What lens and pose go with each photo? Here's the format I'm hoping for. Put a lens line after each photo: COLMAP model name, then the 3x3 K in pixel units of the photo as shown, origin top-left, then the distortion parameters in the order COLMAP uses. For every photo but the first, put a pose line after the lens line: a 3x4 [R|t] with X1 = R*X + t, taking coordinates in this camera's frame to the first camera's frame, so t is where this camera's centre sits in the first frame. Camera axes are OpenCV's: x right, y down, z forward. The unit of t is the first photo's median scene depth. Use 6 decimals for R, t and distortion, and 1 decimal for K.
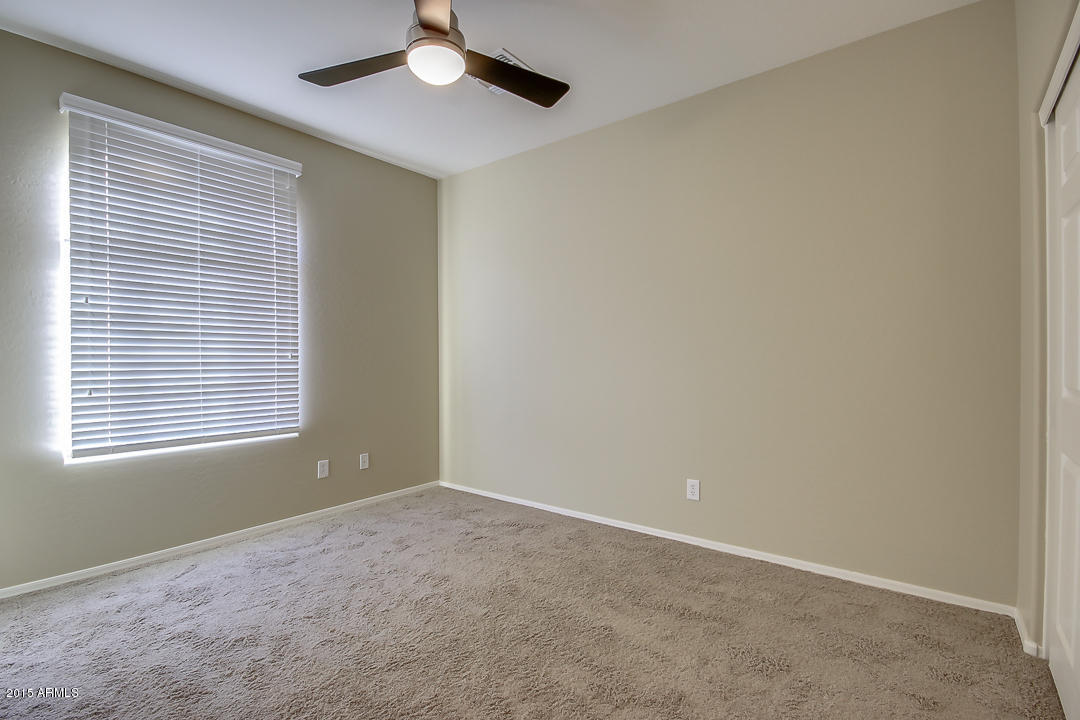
lens RADIAL K [[512.8, 0, 540.0], [0, 512.8, 360.0], [0, 0, 1]] dist [0.001143, -0.000133]
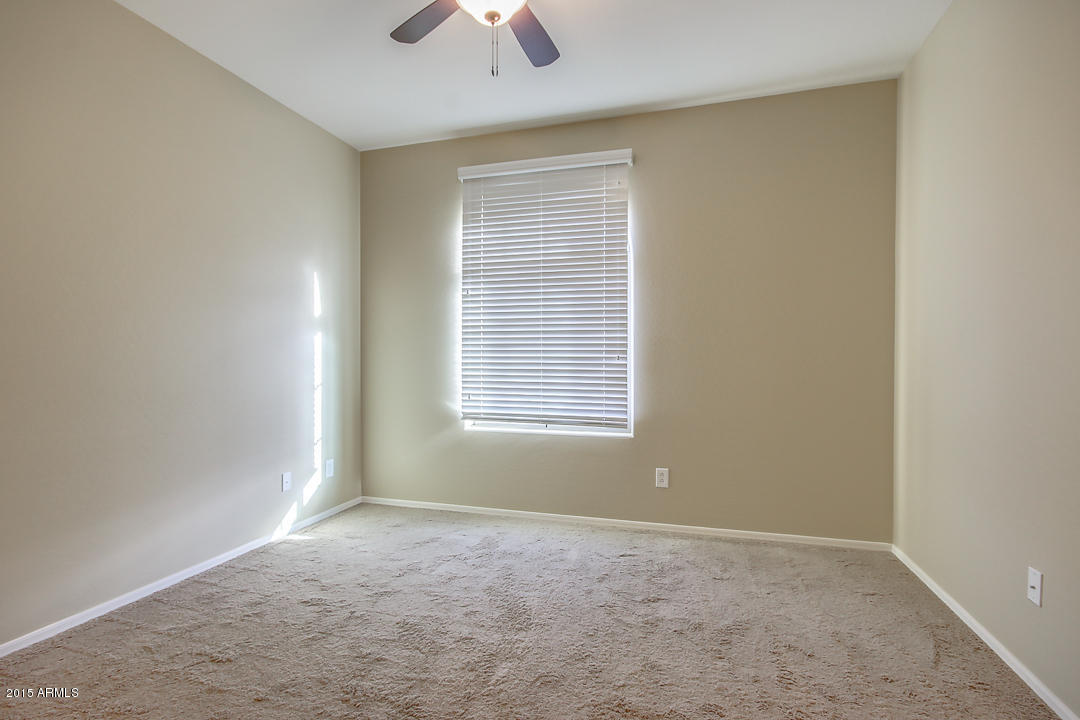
lens RADIAL K [[512.8, 0, 540.0], [0, 512.8, 360.0], [0, 0, 1]] dist [0.001143, -0.000133]
pose [[0.366675, 0.007790, -0.930317, 0.352189], [-0.008990, 0.999948, 0.004829, 0.004410], [0.930306, 0.006593, 0.366725, 0.504445]]
